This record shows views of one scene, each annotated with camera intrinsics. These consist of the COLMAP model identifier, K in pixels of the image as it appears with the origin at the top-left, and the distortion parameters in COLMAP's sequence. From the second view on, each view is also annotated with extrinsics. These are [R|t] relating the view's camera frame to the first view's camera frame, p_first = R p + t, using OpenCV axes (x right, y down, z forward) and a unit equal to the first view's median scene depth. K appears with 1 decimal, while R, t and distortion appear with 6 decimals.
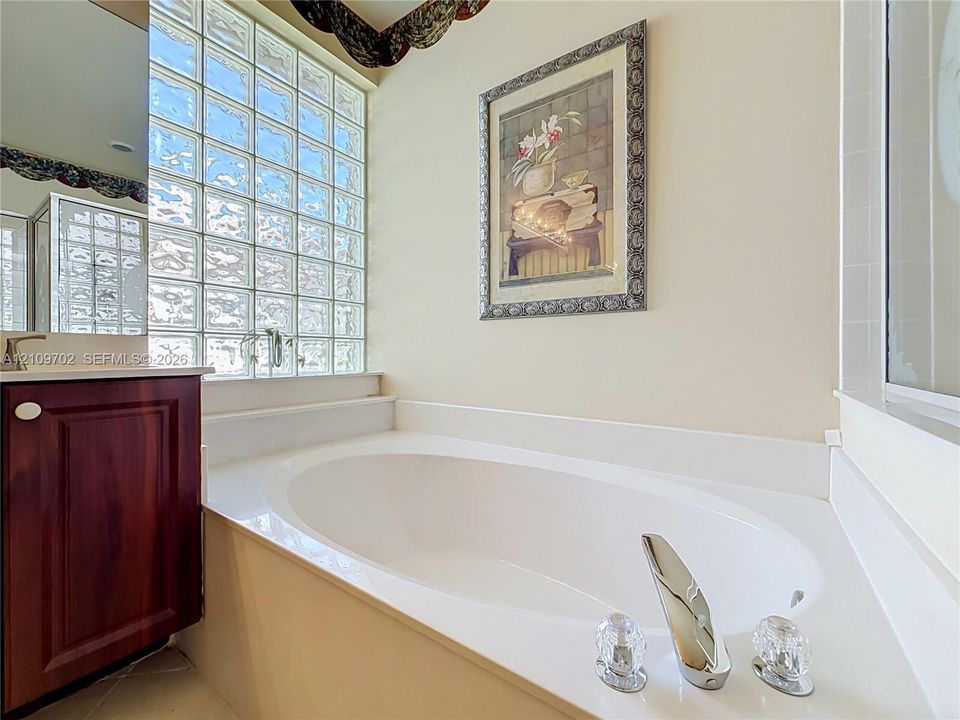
lens RADIAL K [[400.2, 0, 480.8], [0, 400.2, 357.7], [0, 0, 1]] dist [-0.000815, -0.000181]
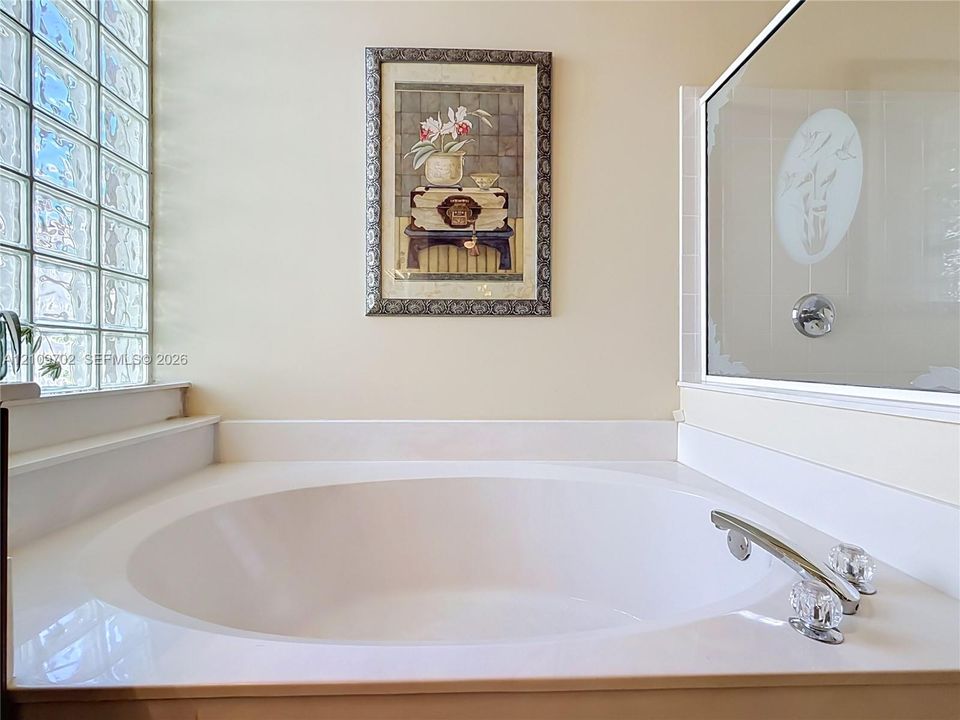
lens RADIAL K [[394.4, 0, 480.0], [0, 394.4, 360.0], [0, 0, 1]] dist [0.001050, 0.000187]
pose [[0.798035, -0.004906, 0.602592, -0.348007], [0.006216, 0.999981, -0.000090, 0.000360], [-0.602580, 0.003817, 0.798050, 0.217906]]
